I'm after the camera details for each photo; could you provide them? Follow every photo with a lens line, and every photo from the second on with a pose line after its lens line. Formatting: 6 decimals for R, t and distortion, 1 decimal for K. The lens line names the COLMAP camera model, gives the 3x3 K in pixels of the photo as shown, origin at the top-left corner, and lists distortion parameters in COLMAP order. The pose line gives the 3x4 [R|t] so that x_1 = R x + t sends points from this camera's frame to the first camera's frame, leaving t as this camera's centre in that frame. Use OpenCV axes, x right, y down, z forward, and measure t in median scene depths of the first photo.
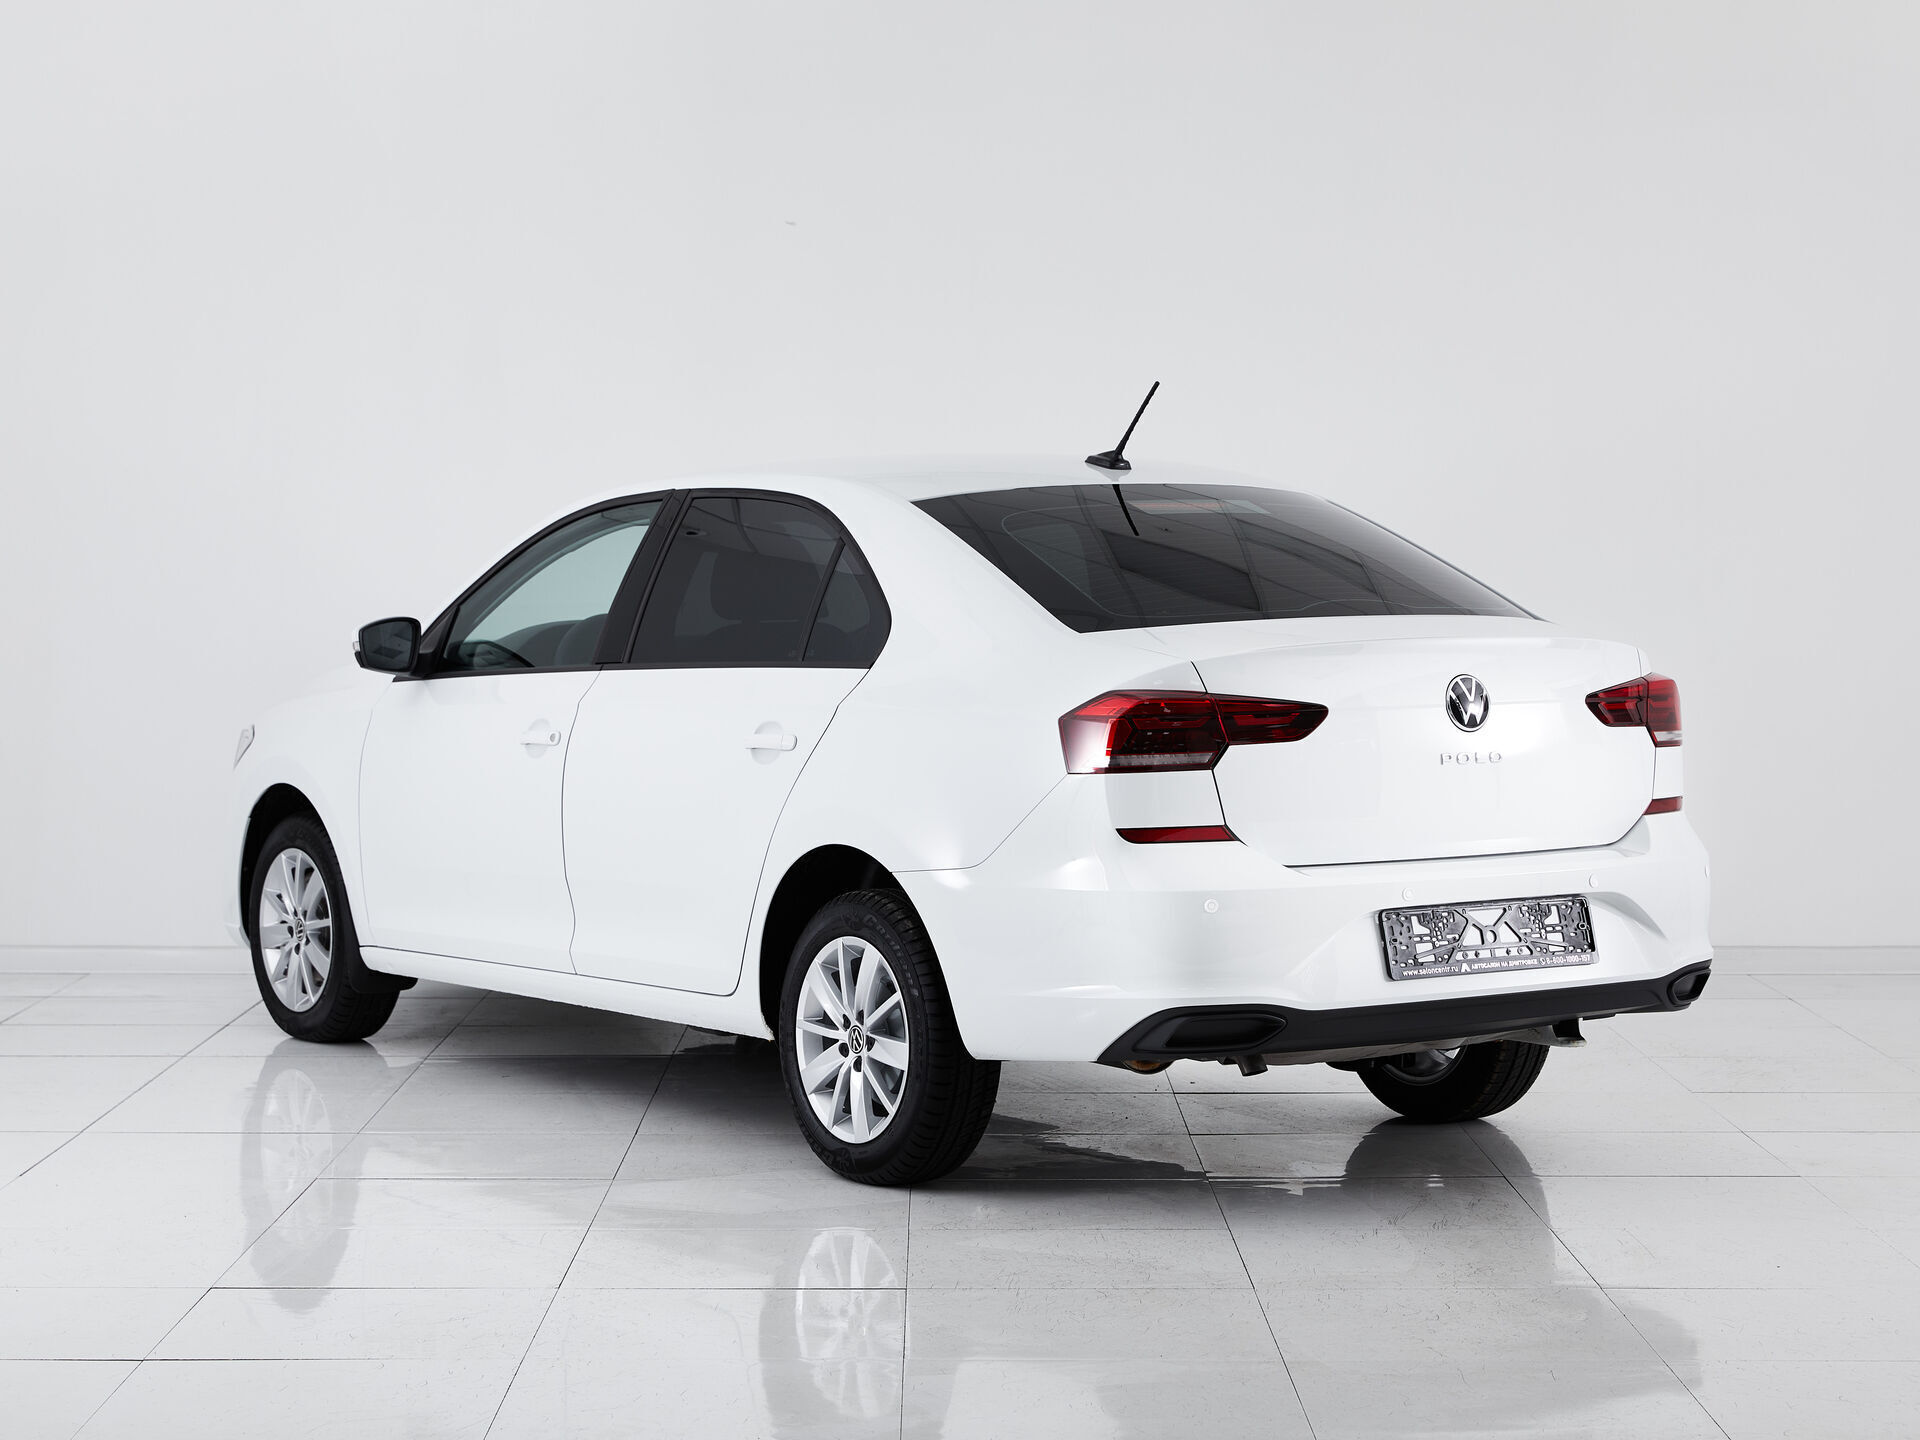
lens RADIAL K [[3476.4, 0, 960.0], [0, 3476.4, 720.0], [0, 0, 1]] dist [-0.003051, -0.001733]
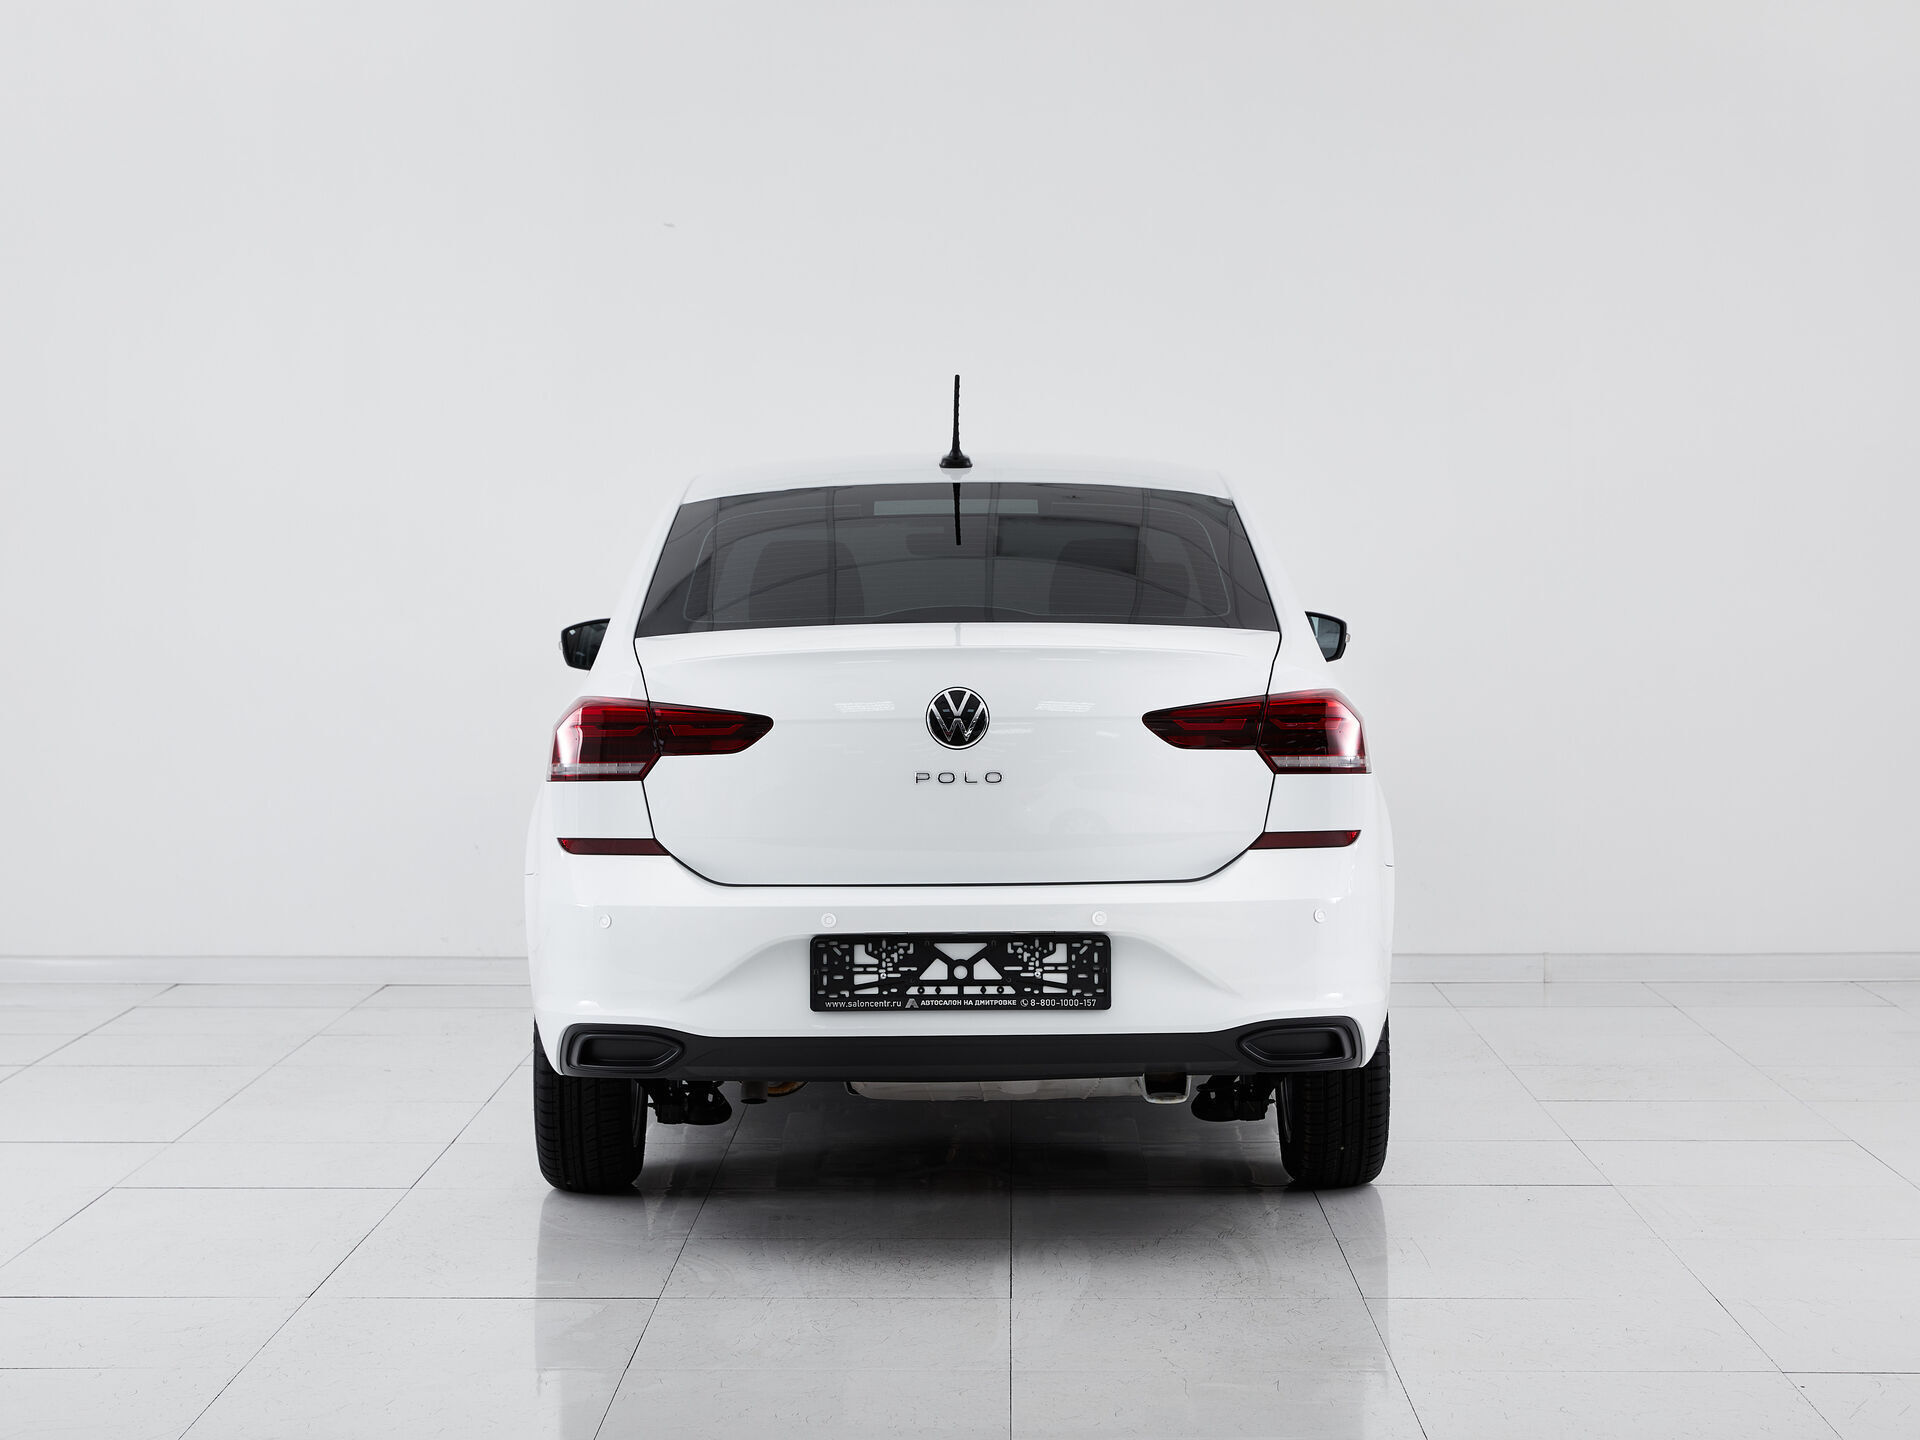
lens RADIAL K [[3476.4, 0, 960.0], [0, 3476.4, 720.0], [0, 0, 1]] dist [-0.003051, -0.001733]
pose [[0.879811, 0.024185, -0.474708, 0.595059], [-0.023781, 0.999694, 0.006856, -0.010981], [0.474729, 0.005257, 0.880116, 0.189178]]
